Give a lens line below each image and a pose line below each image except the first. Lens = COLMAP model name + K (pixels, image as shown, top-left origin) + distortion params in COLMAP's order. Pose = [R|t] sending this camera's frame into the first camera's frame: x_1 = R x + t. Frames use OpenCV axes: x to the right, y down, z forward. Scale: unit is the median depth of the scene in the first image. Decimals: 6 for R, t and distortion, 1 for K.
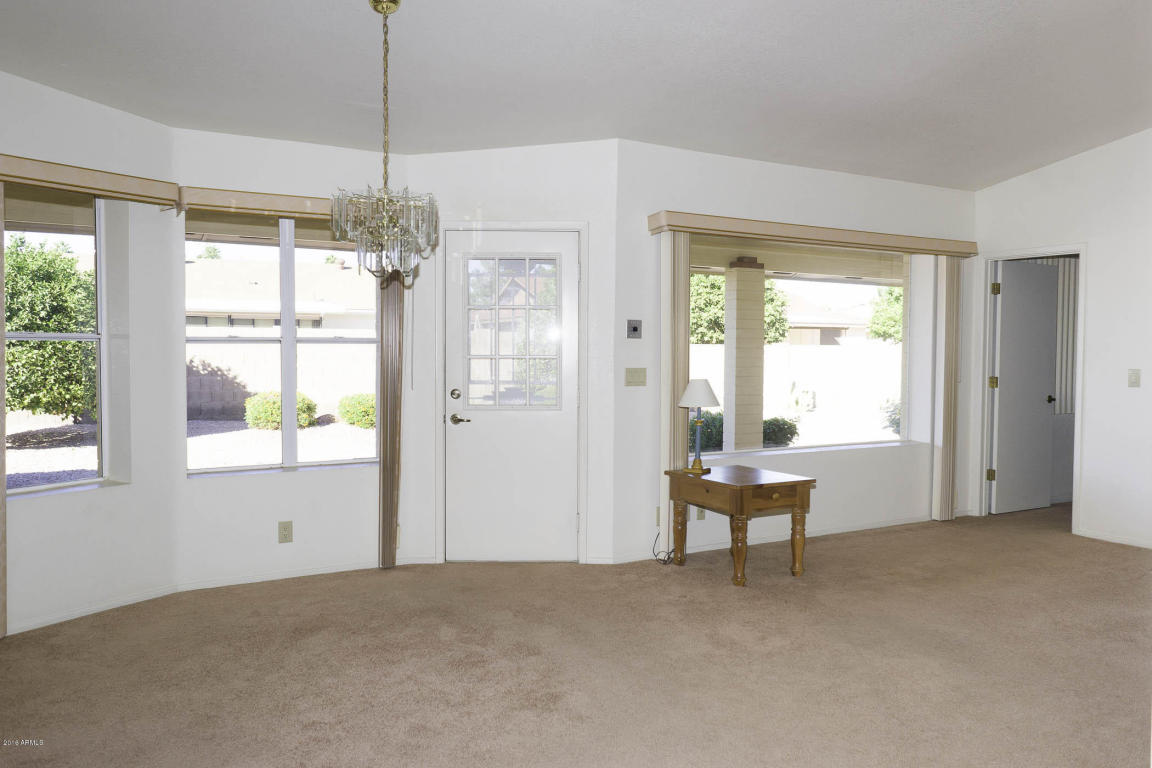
lens RADIAL K [[933.0, 0, 570.9], [0, 933.0, 381.9], [0, 0, 1]] dist [0.000329, -0.000375]
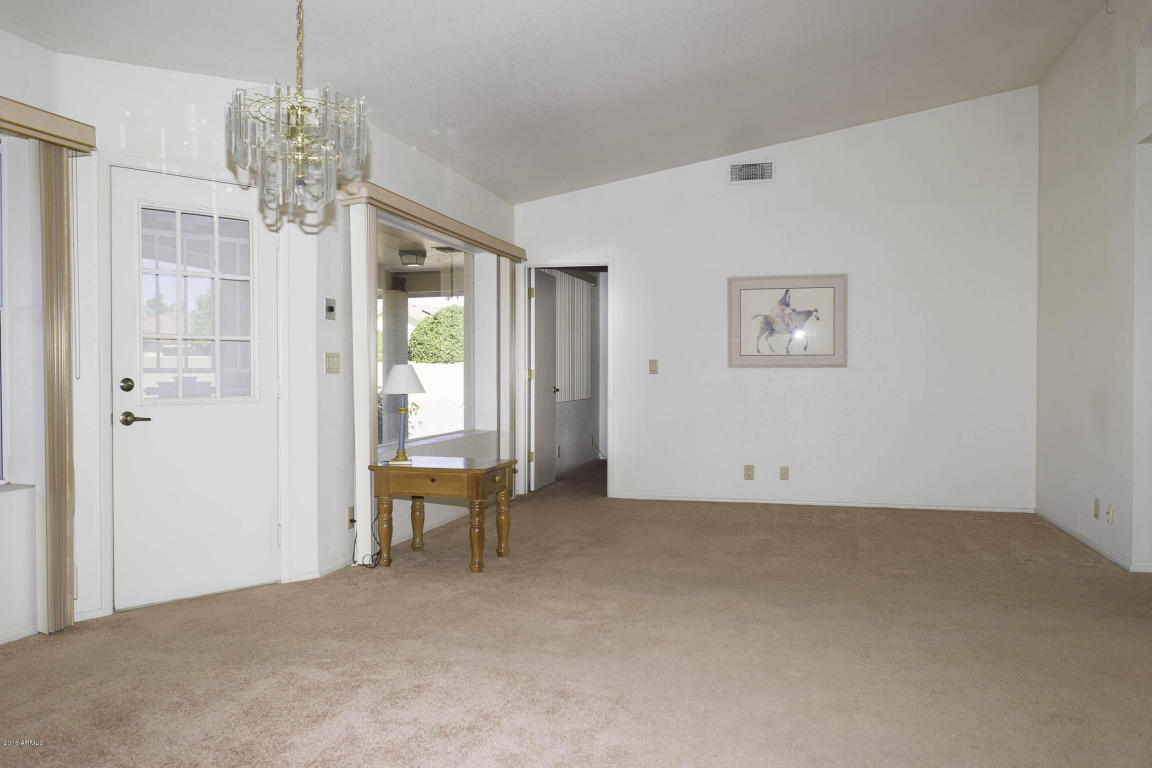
lens RADIAL K [[933.0, 0, 581.3], [0, 933.0, 381.9], [0, 0, 1]] dist [0.000329, -0.000375]
pose [[0.696819, -0.014115, 0.717108, -0.404626], [0.030044, 0.999503, -0.009521, 0.028366], [-0.716617, 0.028179, 0.696897, 0.213381]]
